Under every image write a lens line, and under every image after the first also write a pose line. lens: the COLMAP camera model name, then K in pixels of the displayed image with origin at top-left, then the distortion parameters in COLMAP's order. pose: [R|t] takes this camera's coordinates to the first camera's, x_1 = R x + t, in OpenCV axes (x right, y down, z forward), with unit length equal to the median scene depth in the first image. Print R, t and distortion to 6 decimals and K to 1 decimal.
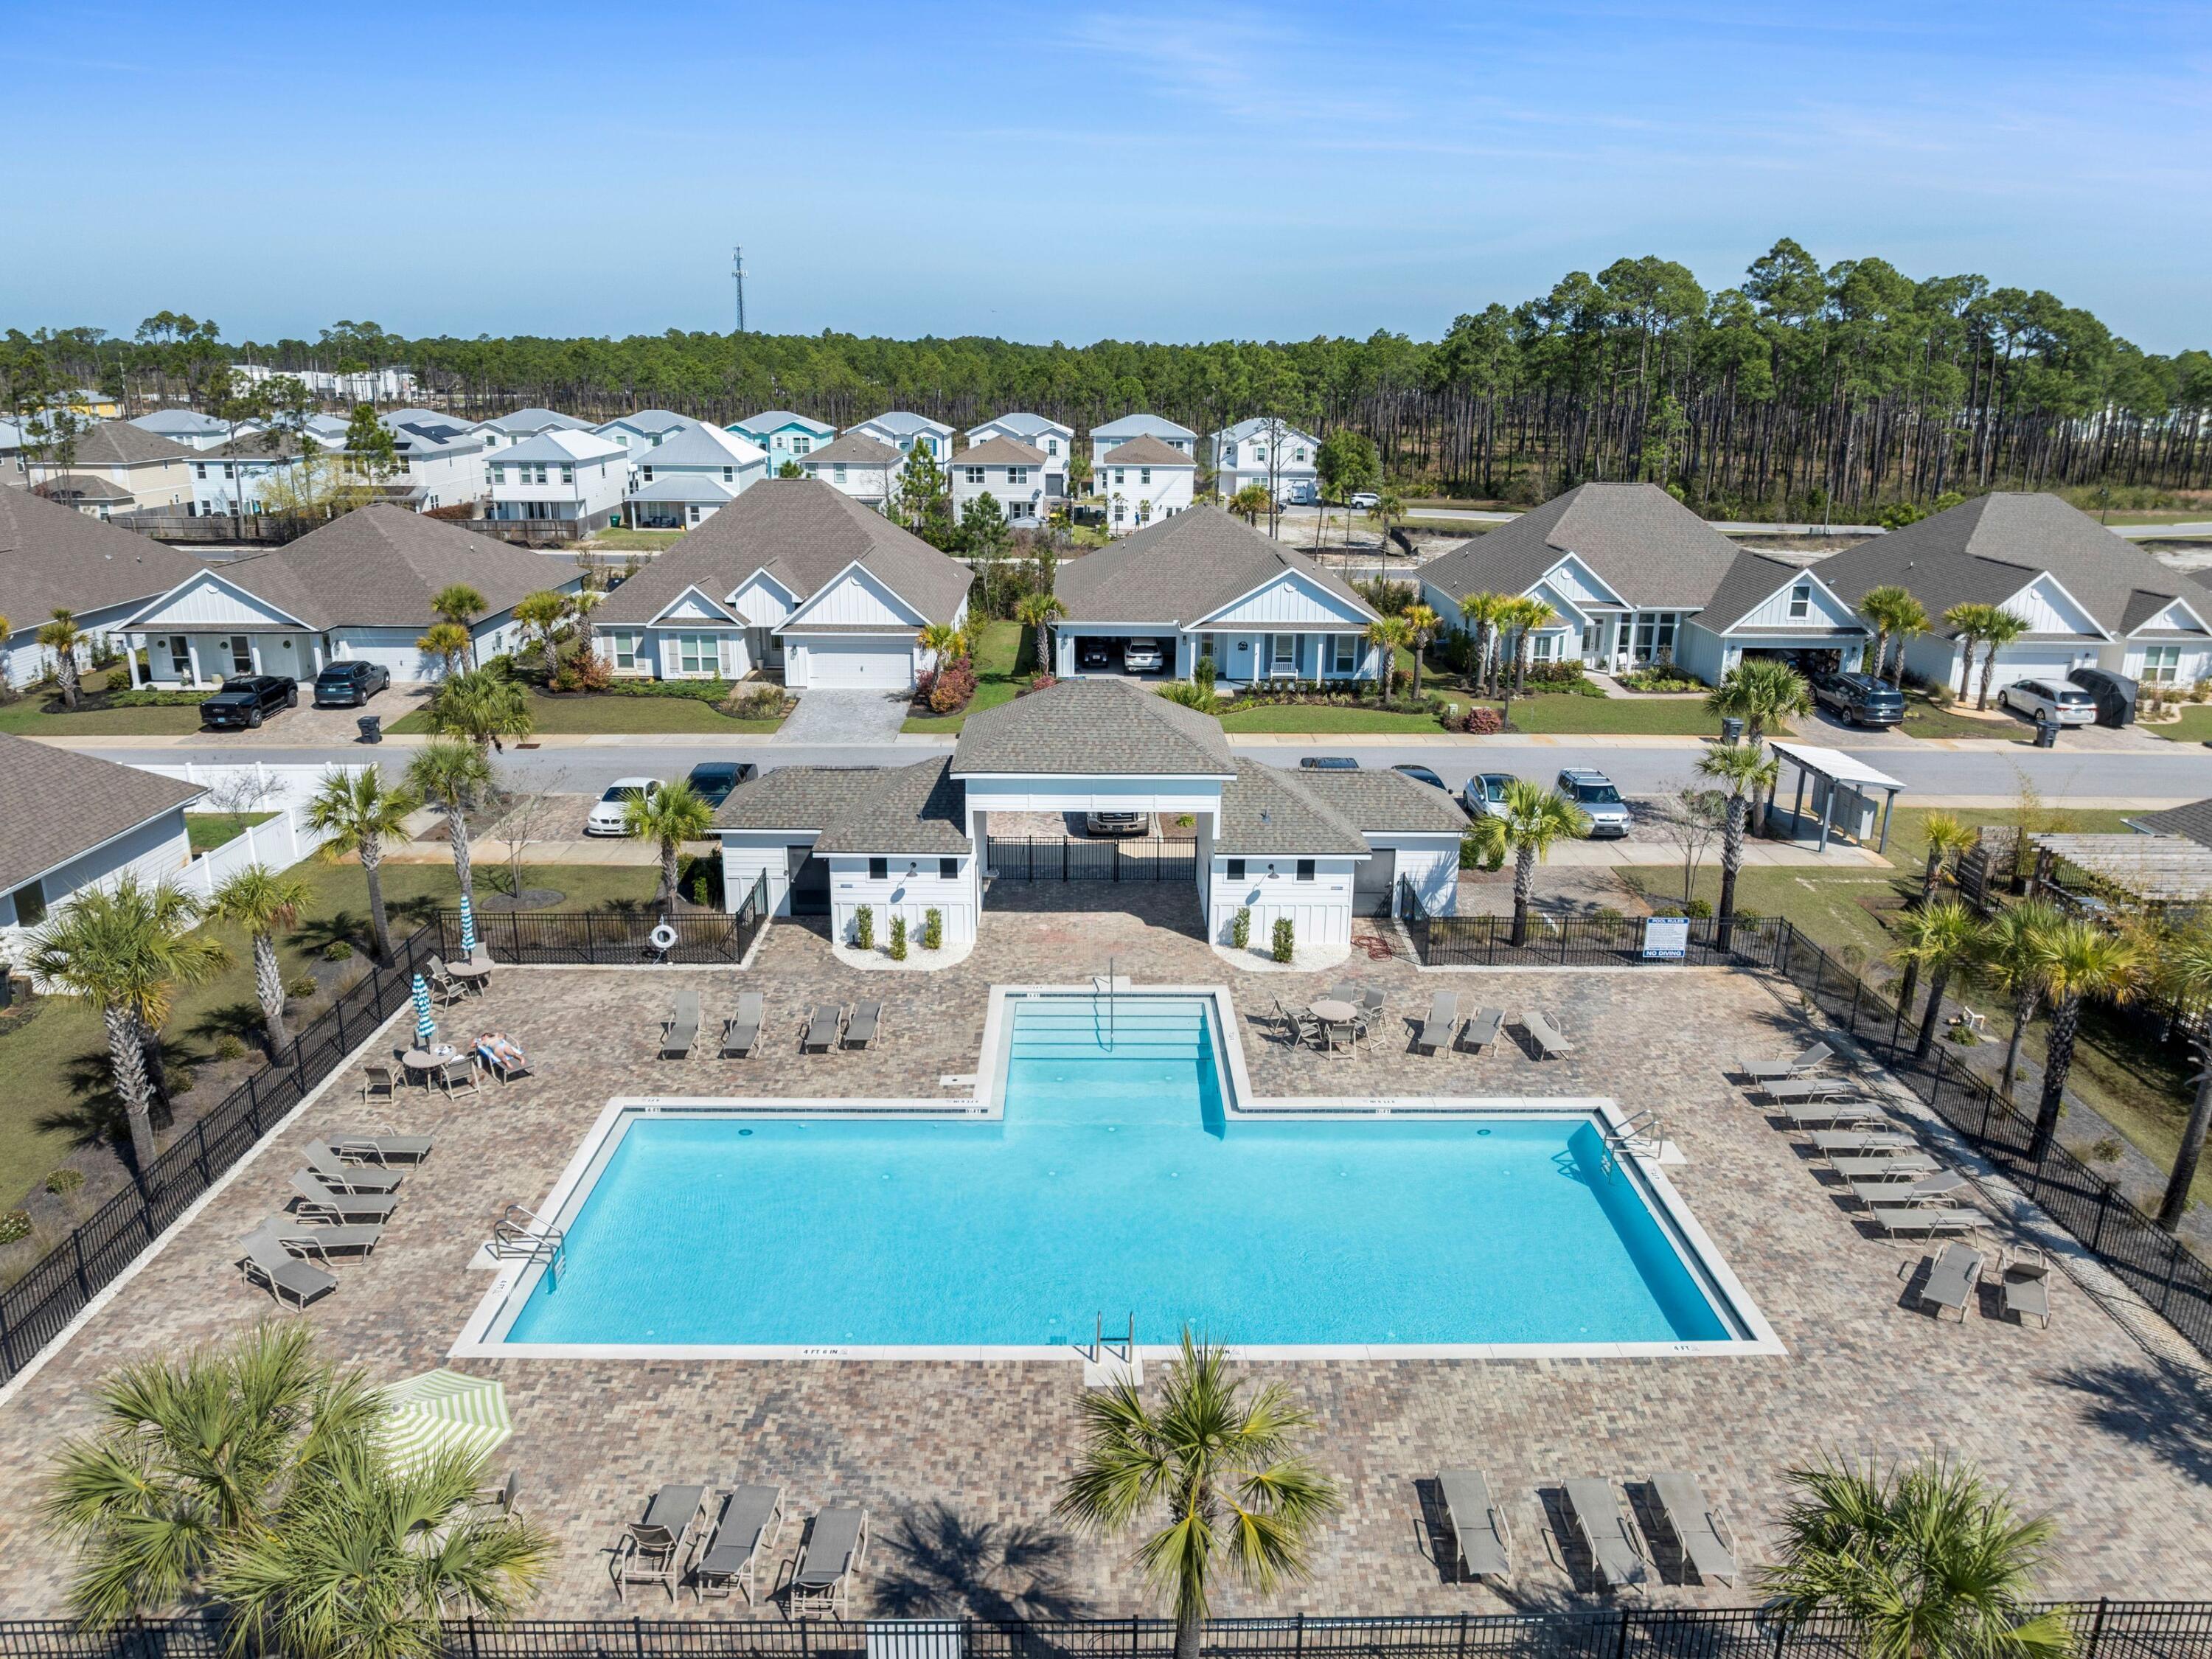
lens RADIAL K [[1572.9, 0, 1061.6], [0, 1572.9, 831.7], [0, 0, 1]] dist [-0.040423, 0.003006]
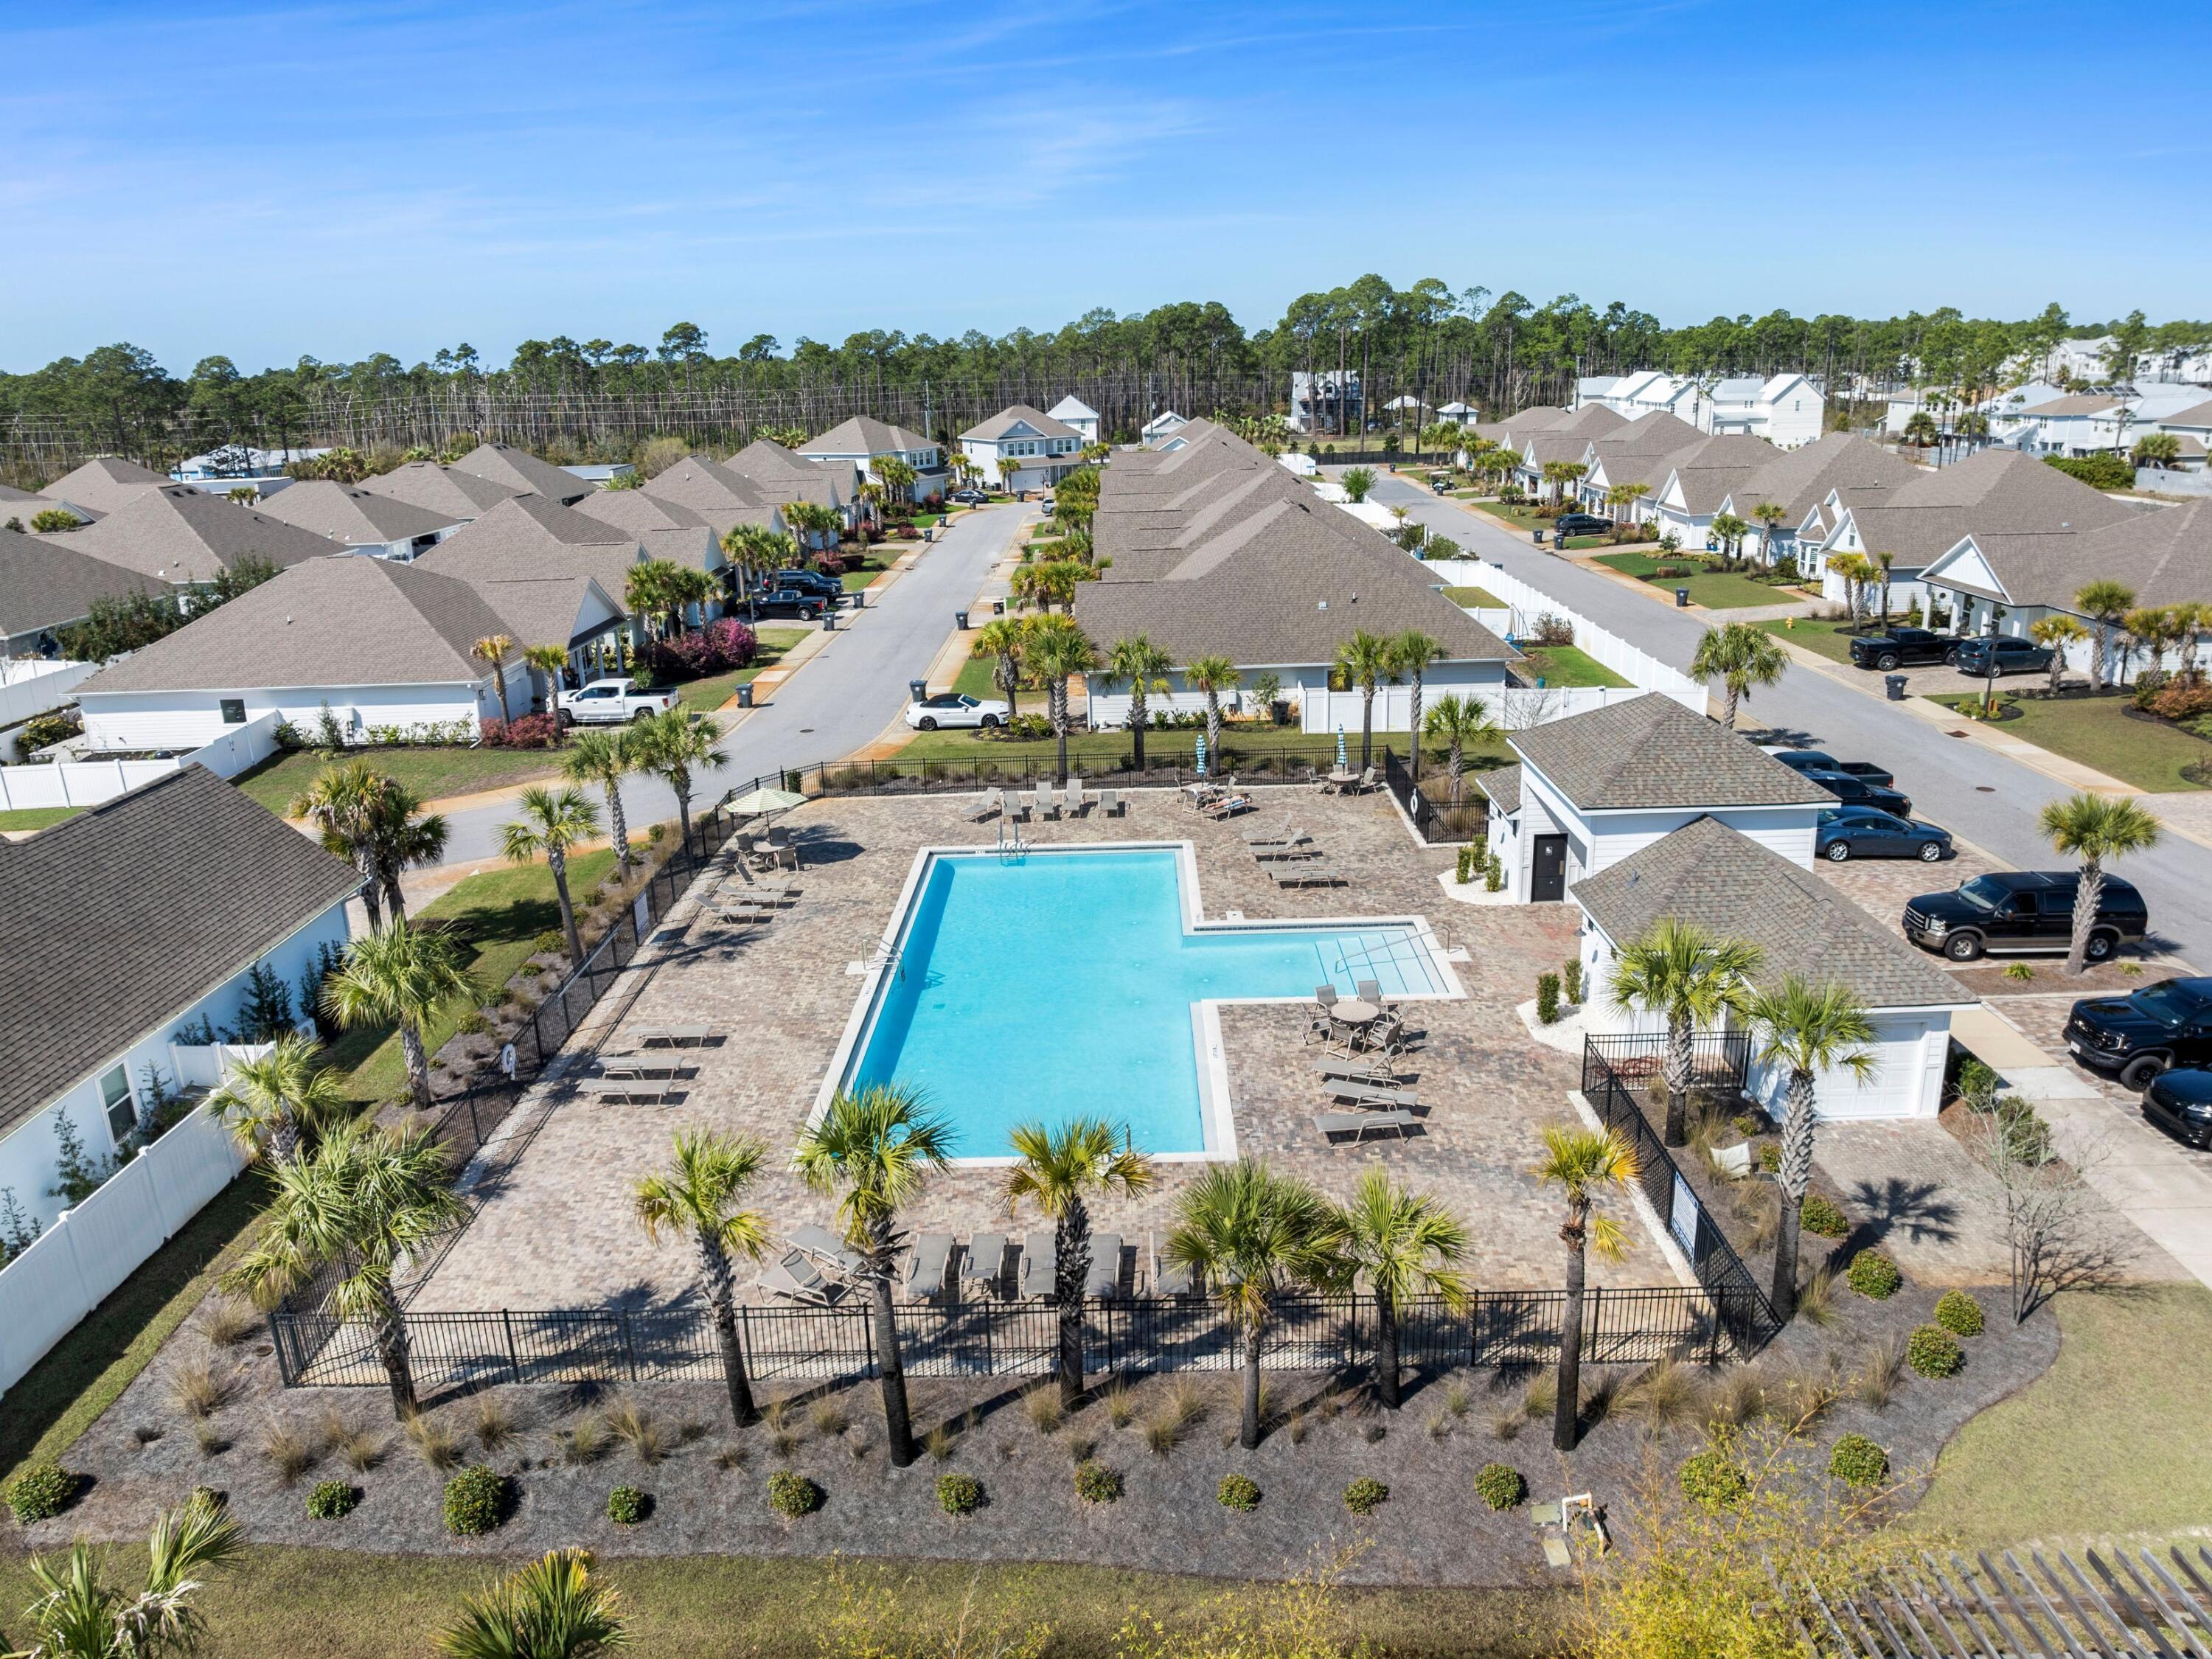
lens RADIAL K [[1572.9, 0, 1061.6], [0, 1572.9, 831.7], [0, 0, 1]] dist [-0.040423, 0.003006]
pose [[-0.029073, 0.286443, -0.957656, 0.931491], [-0.267162, 0.920980, 0.283584, -0.184447], [0.963213, 0.264094, 0.049751, 0.647770]]
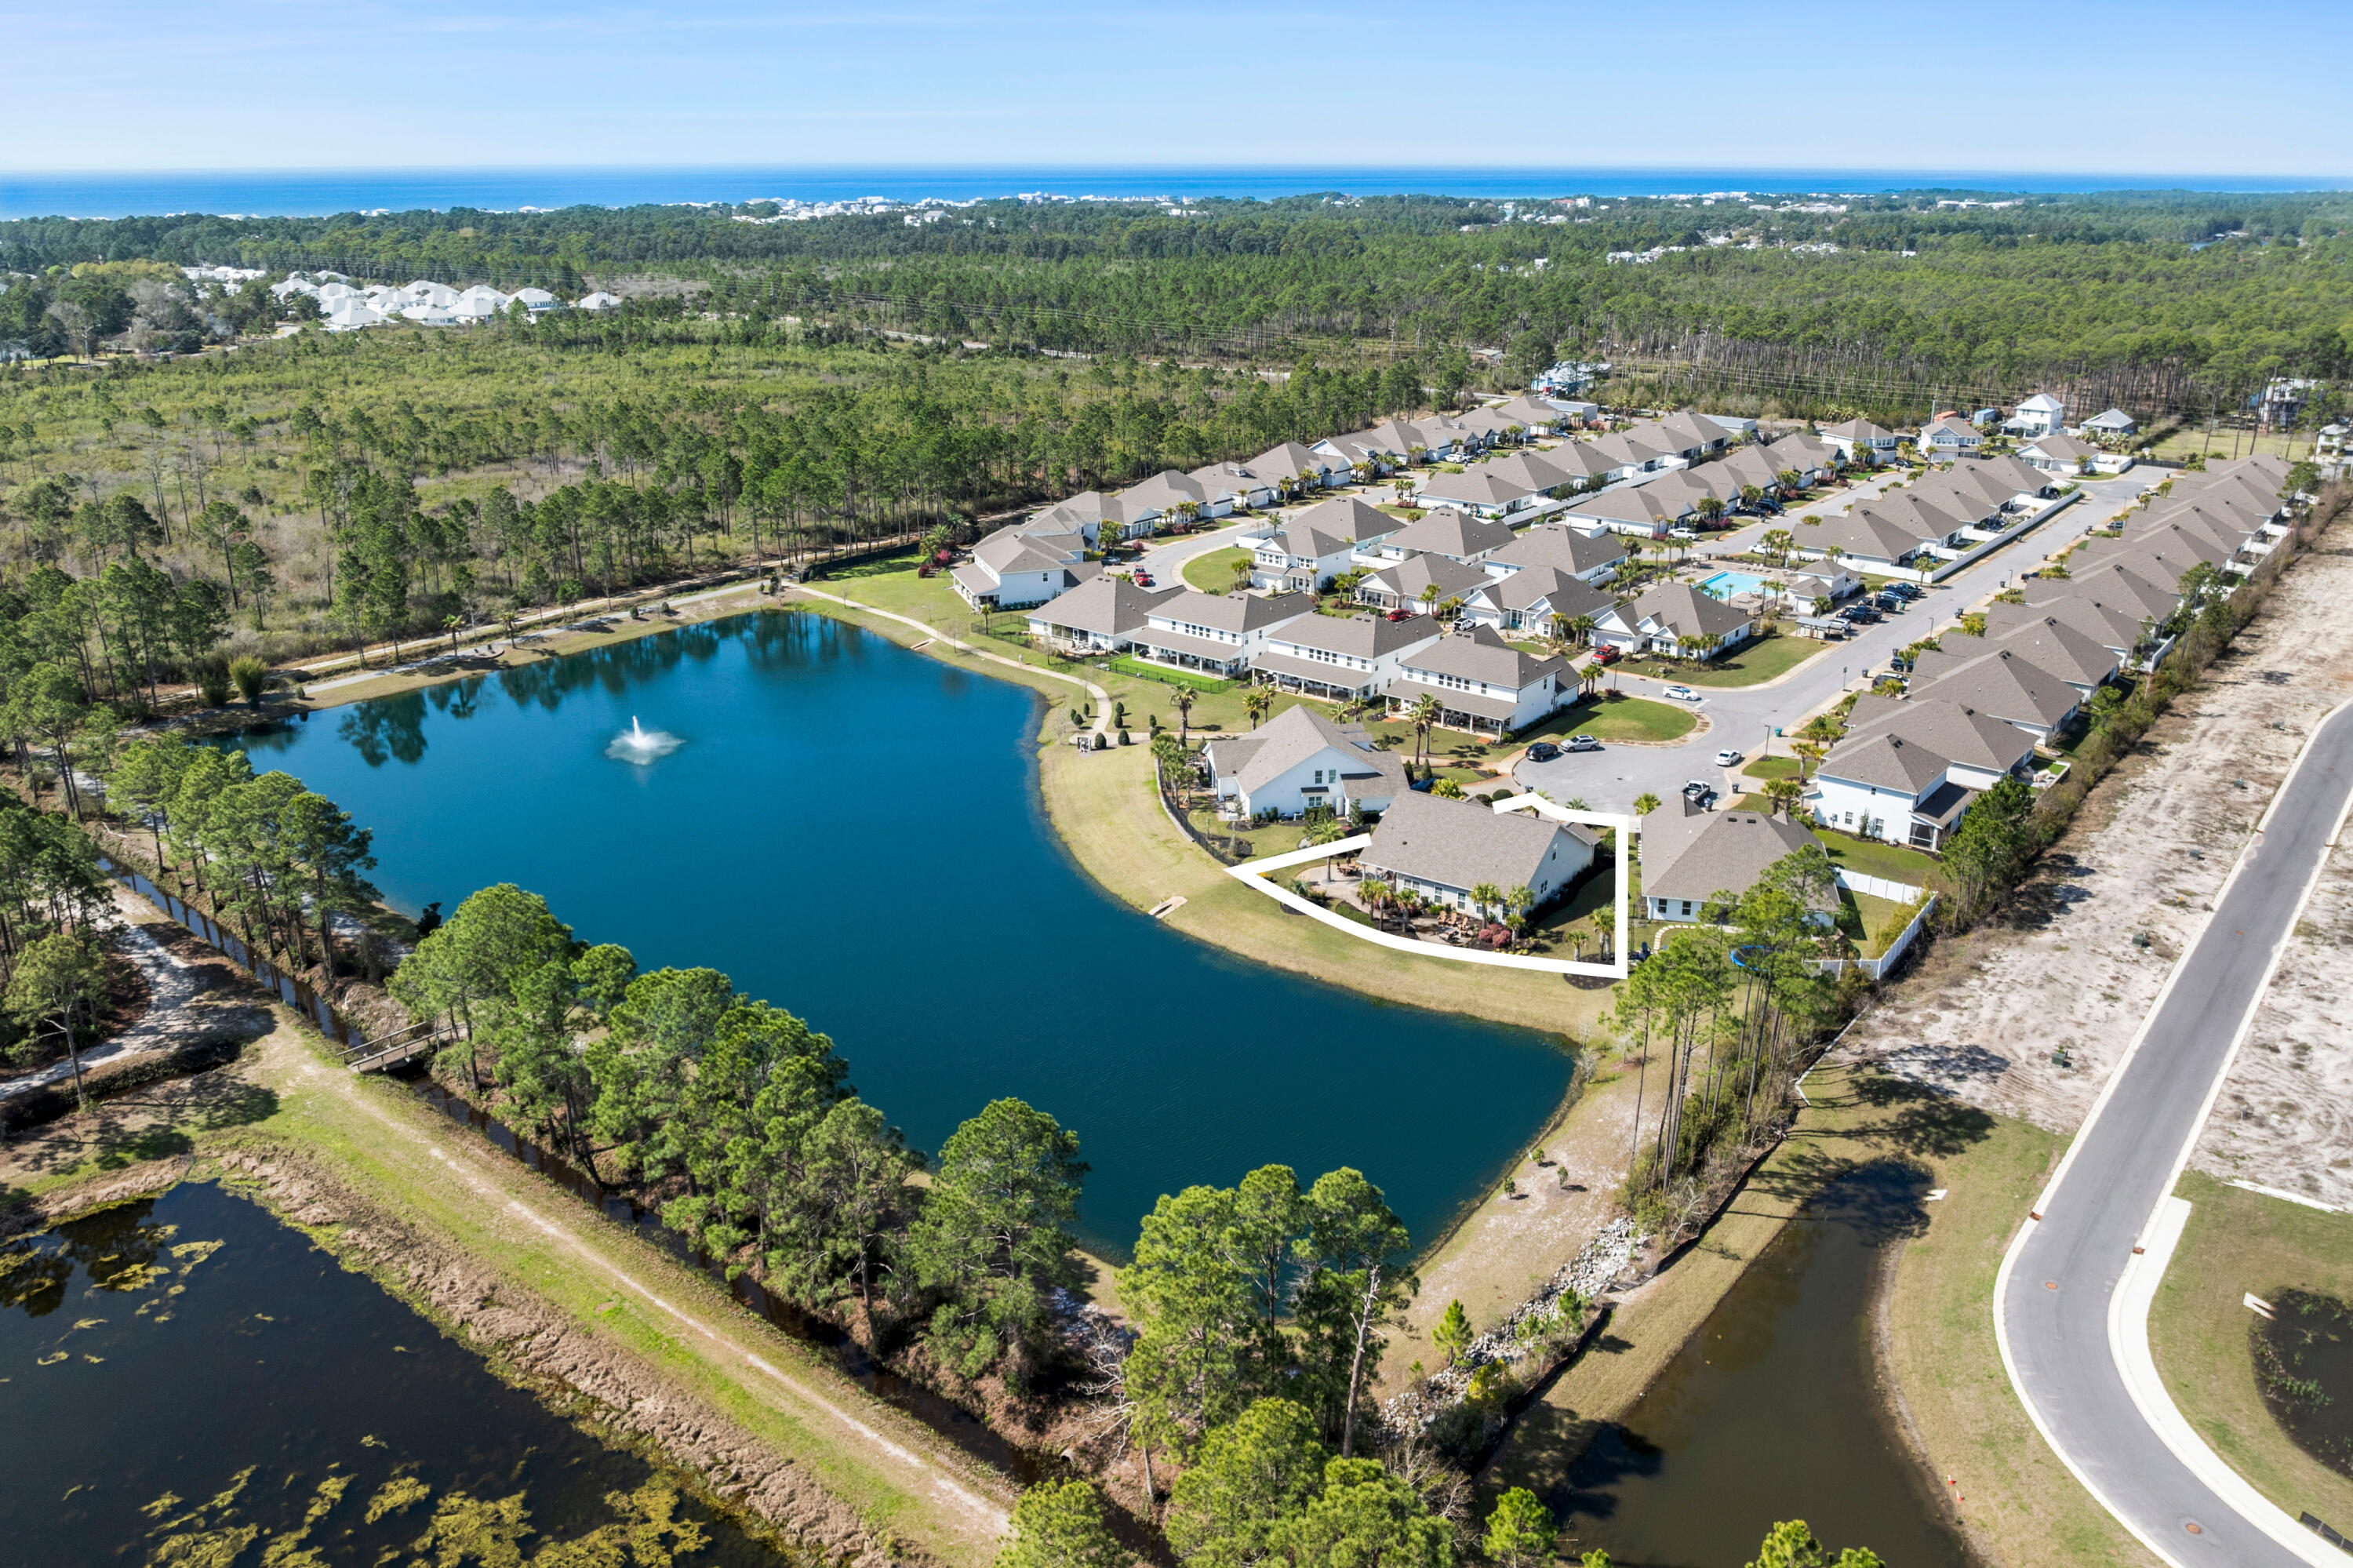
lens RADIAL K [[1765.6, 0, 1193.8], [0, 1765.6, 784.6], [0, 0, 1]] dist [-0.002143, -0.063125]
pose [[-0.616015, 0.260244, -0.743504, 7.112476], [-0.243928, 0.834440, 0.494175, -2.237860], [0.749016, 0.485780, -0.450547, 2.794633]]
